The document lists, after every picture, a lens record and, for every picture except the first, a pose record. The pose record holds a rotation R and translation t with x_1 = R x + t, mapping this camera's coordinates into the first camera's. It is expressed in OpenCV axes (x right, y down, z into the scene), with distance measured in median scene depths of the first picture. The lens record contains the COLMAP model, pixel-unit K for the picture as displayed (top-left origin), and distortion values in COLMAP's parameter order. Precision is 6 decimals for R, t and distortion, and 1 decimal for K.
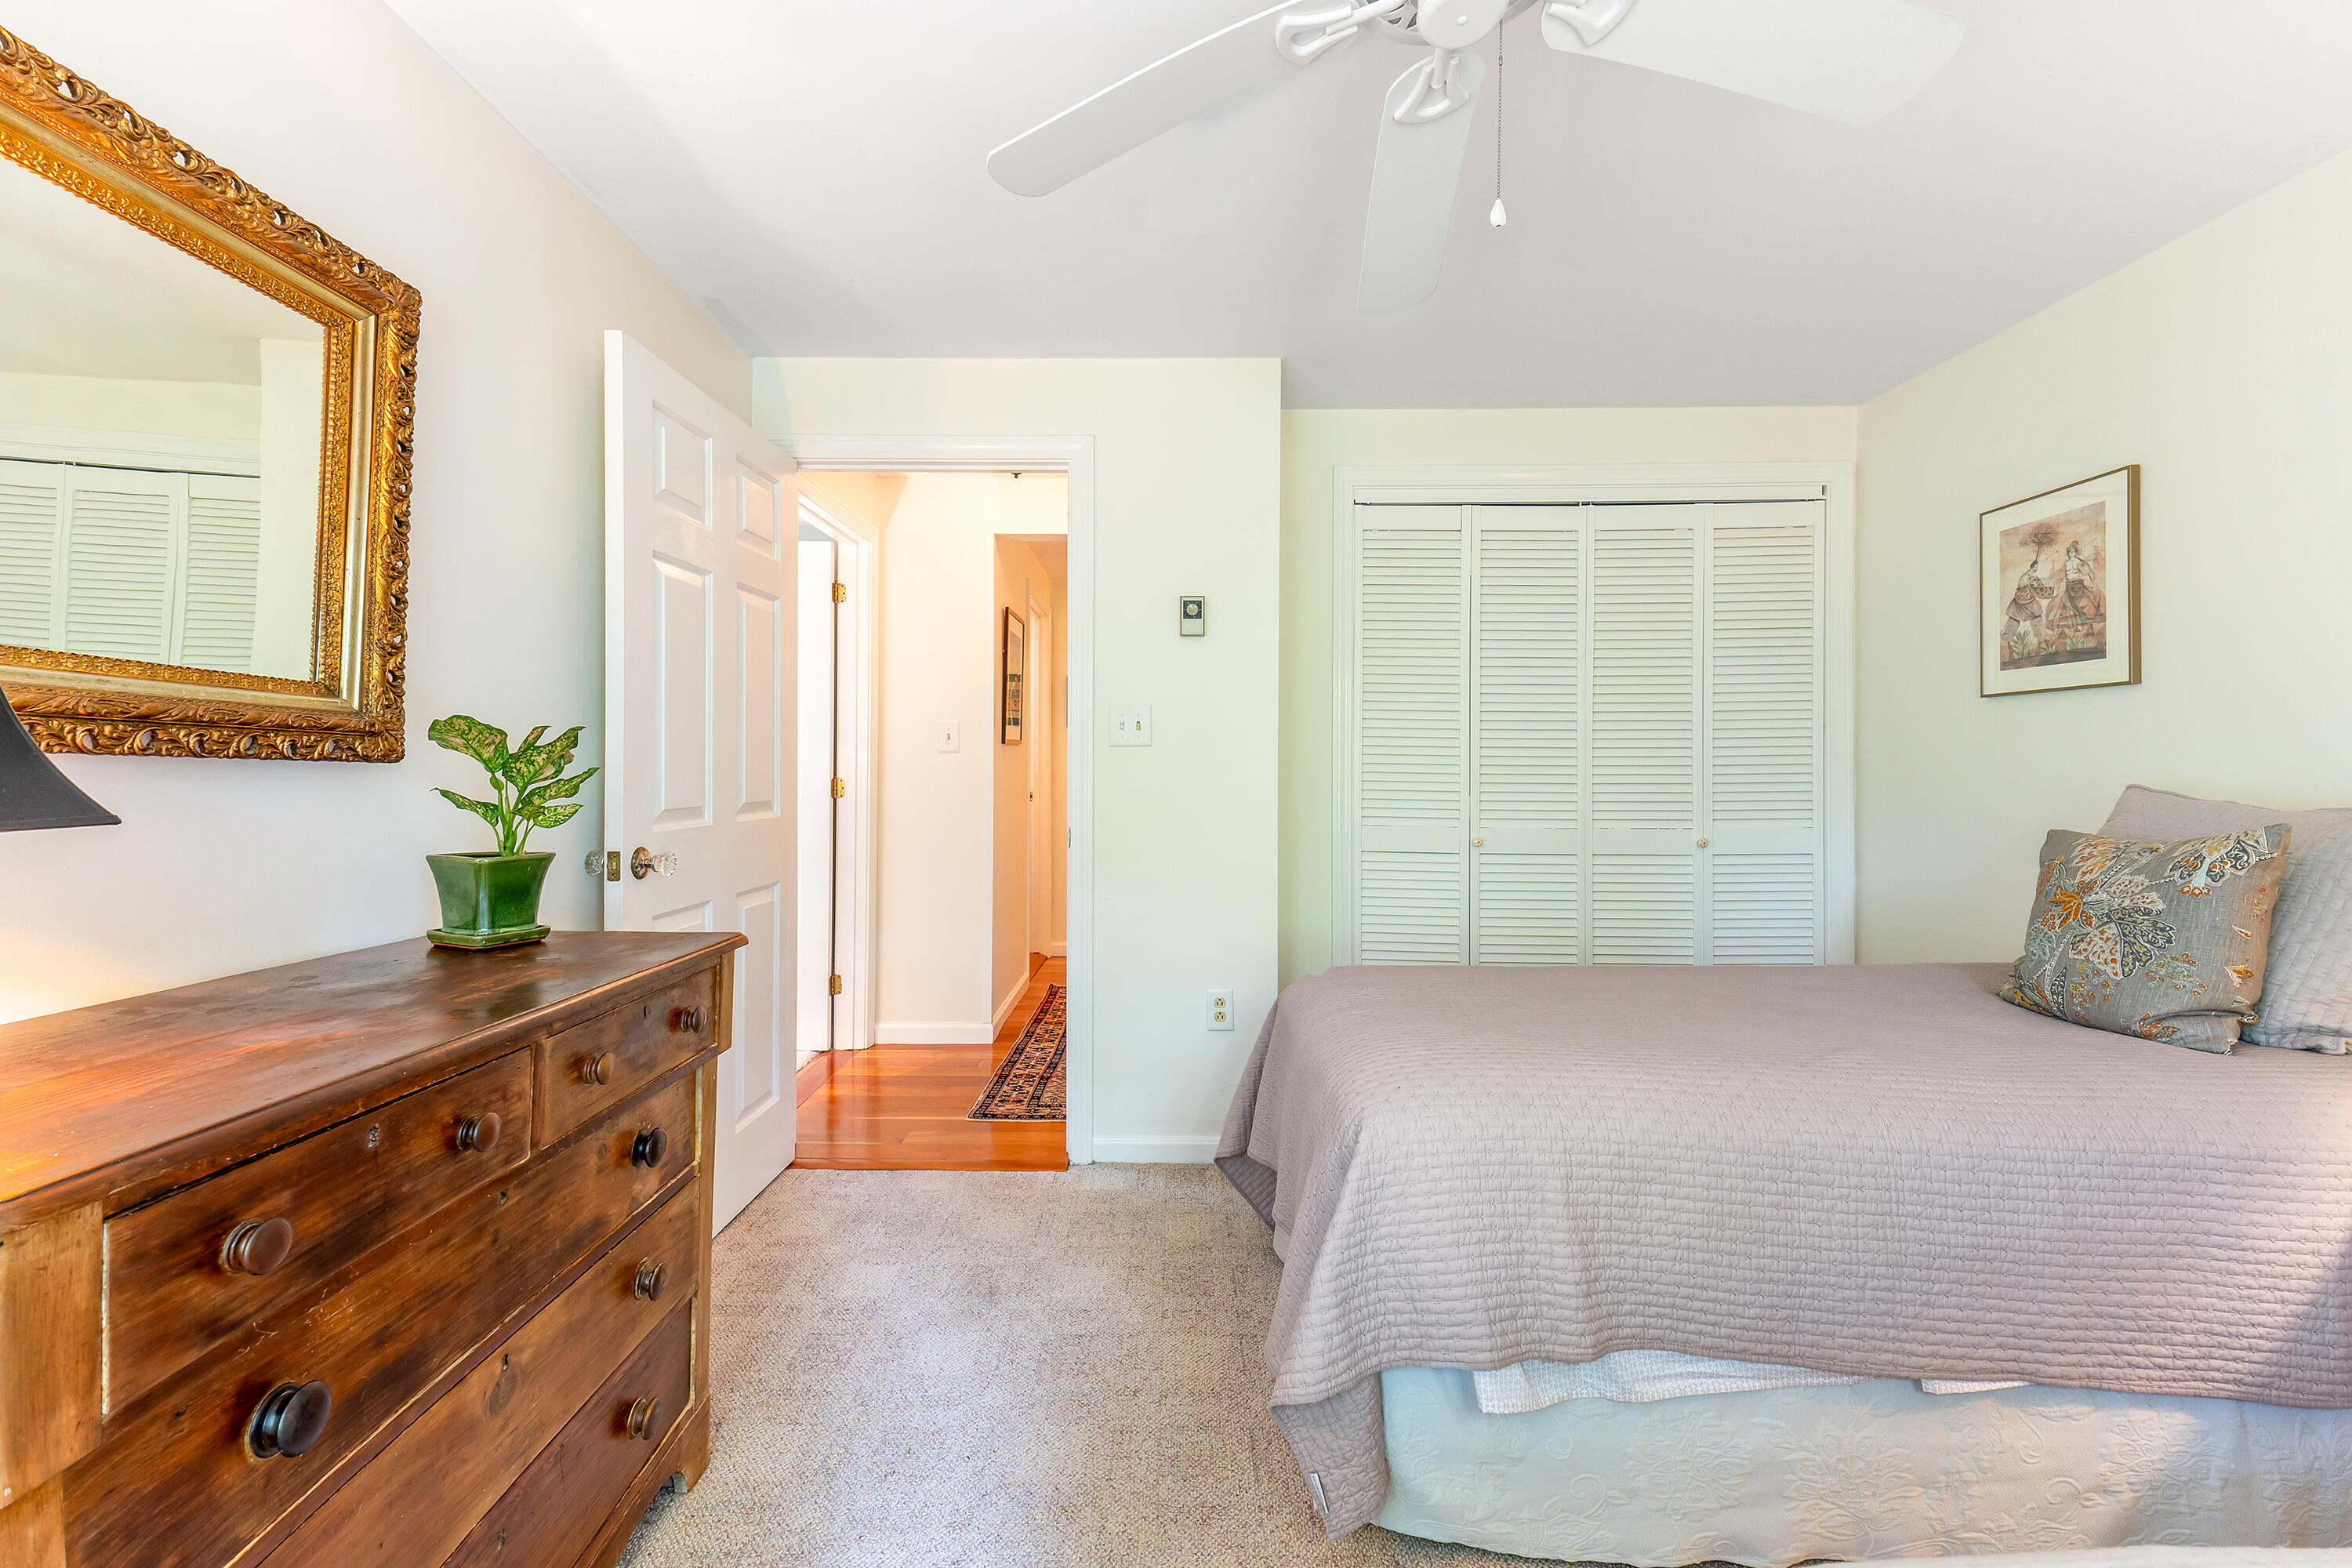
lens RADIAL K [[923.6, 0, 1172.4], [0, 923.6, 780.1], [0, 0, 1]] dist [0.000748, 0.000090]
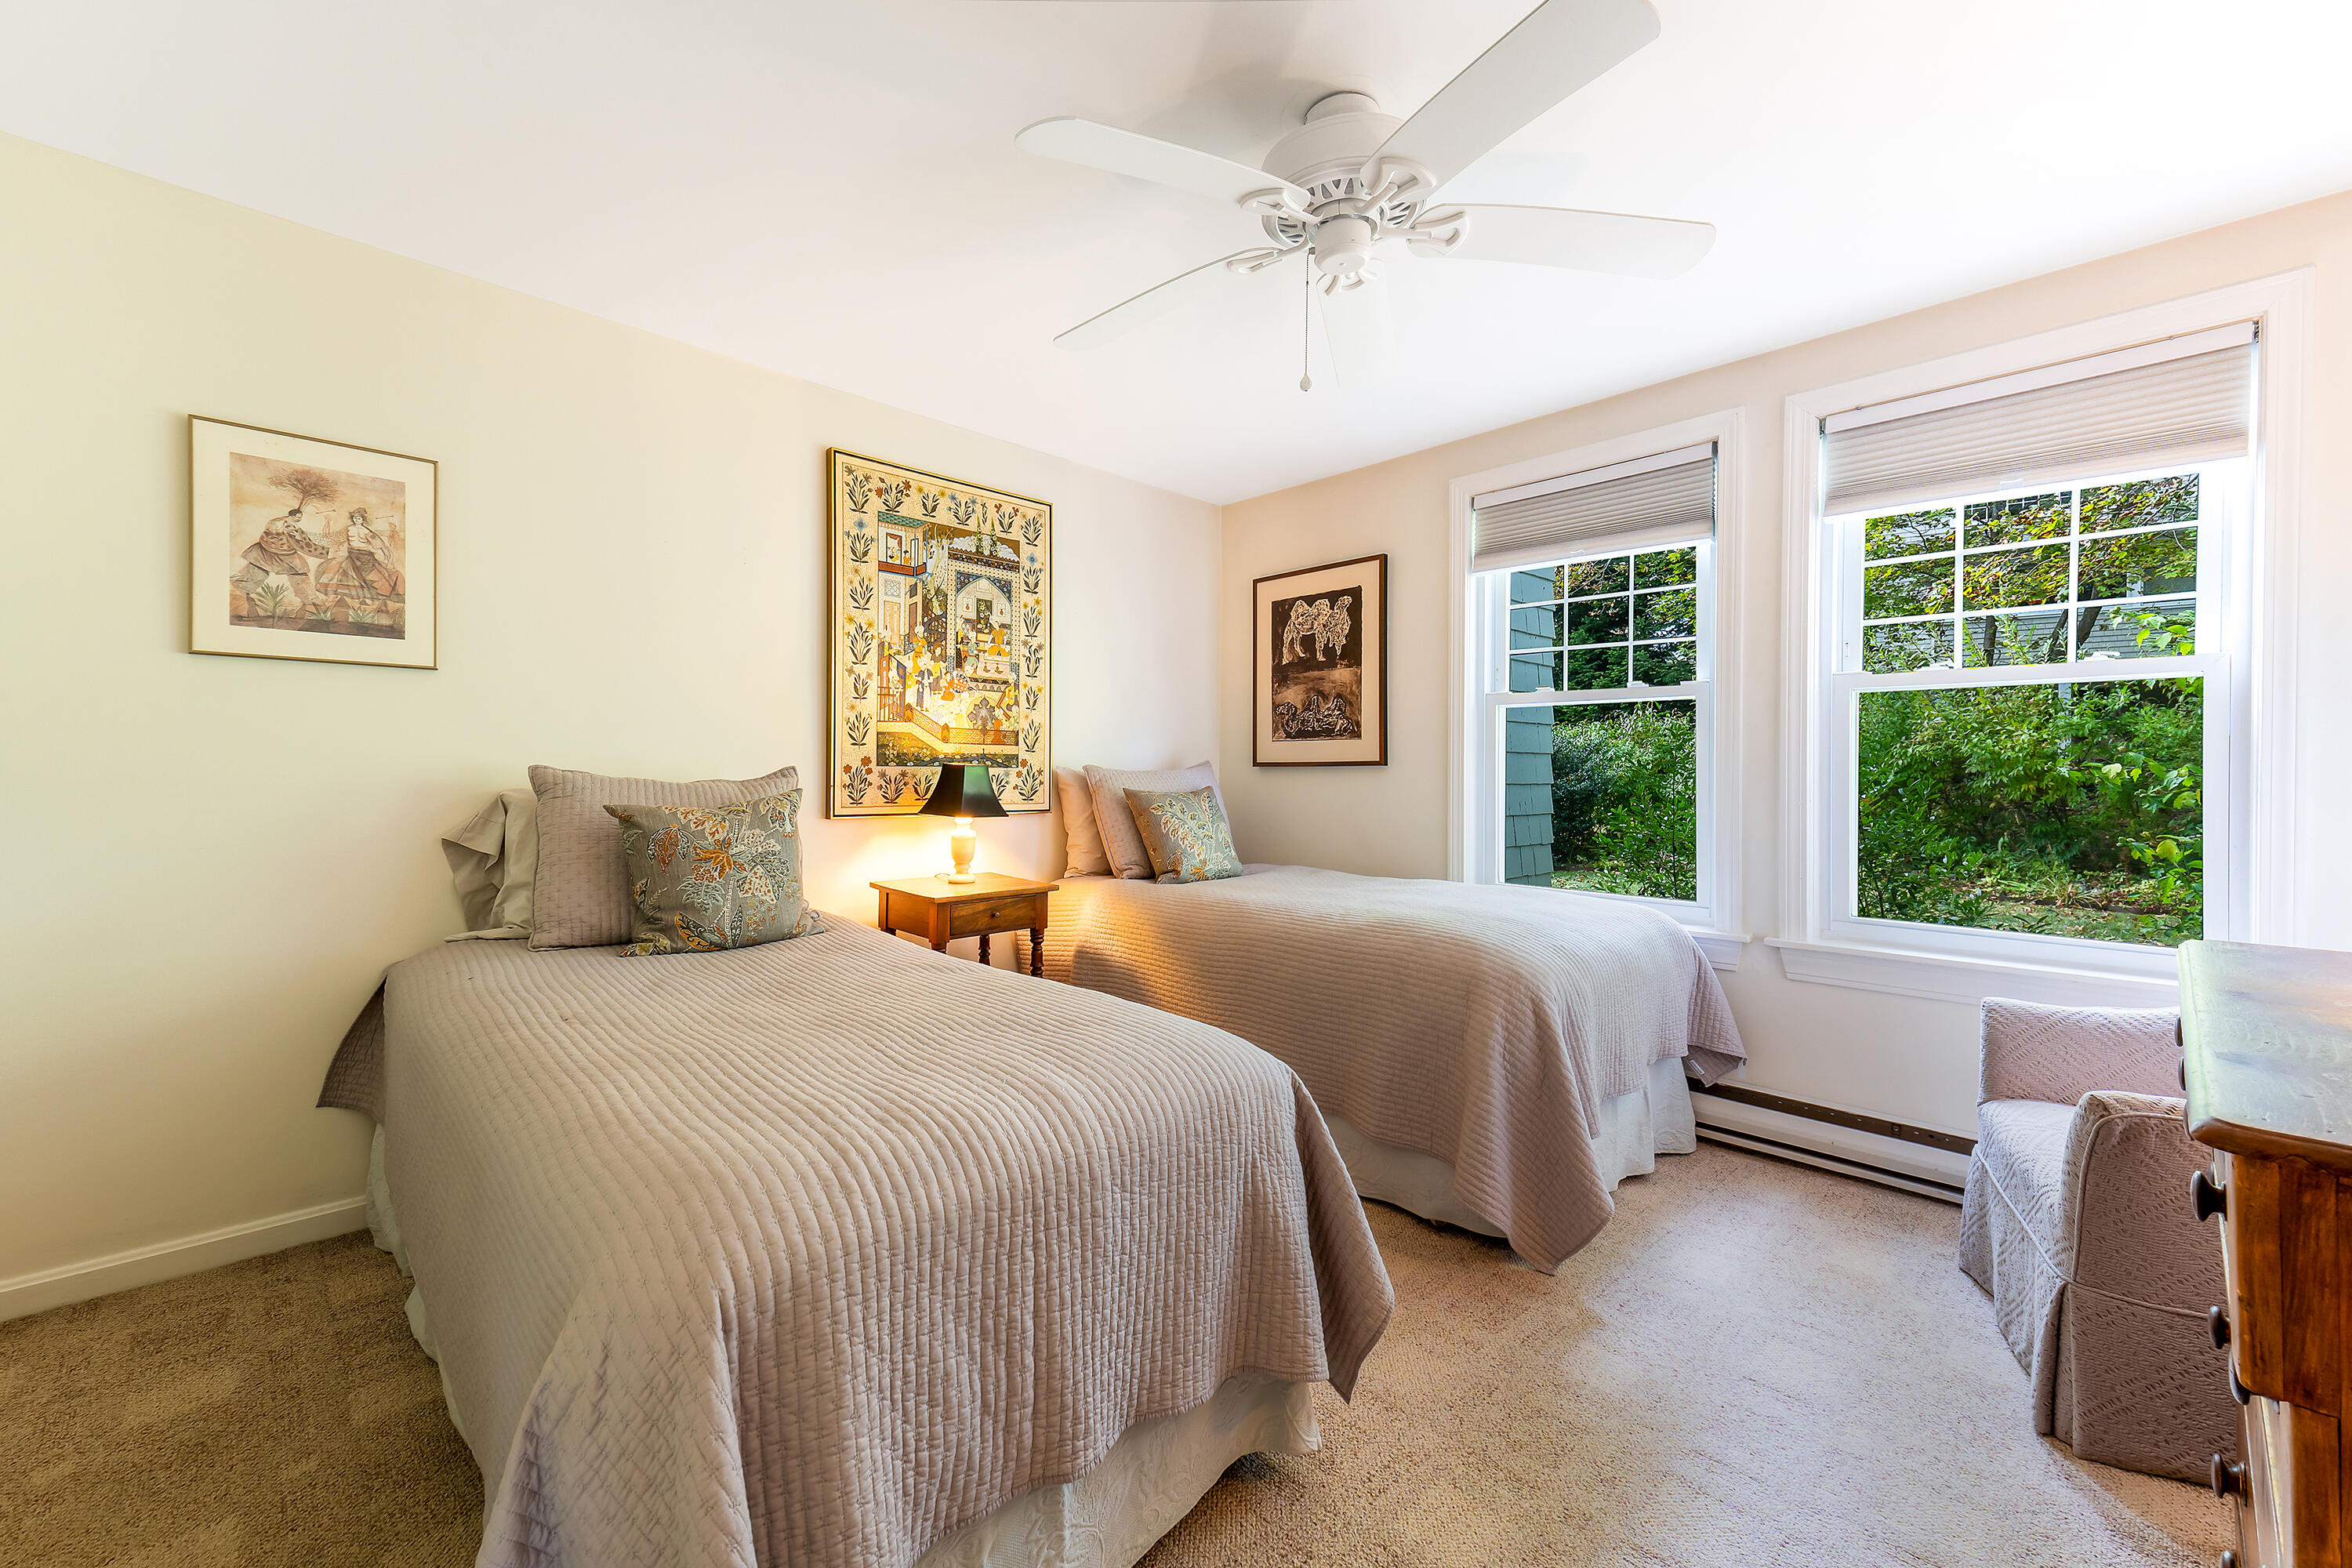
lens RADIAL K [[923.6, 0, 1172.7], [0, 923.6, 779.8], [0, 0, 1]] dist [0.000748, 0.000090]
pose [[-0.681488, -0.006921, 0.731796, -0.282114], [-0.000274, 0.999958, 0.009202, 0.010349], [-0.731829, 0.006070, -0.681461, 1.035339]]
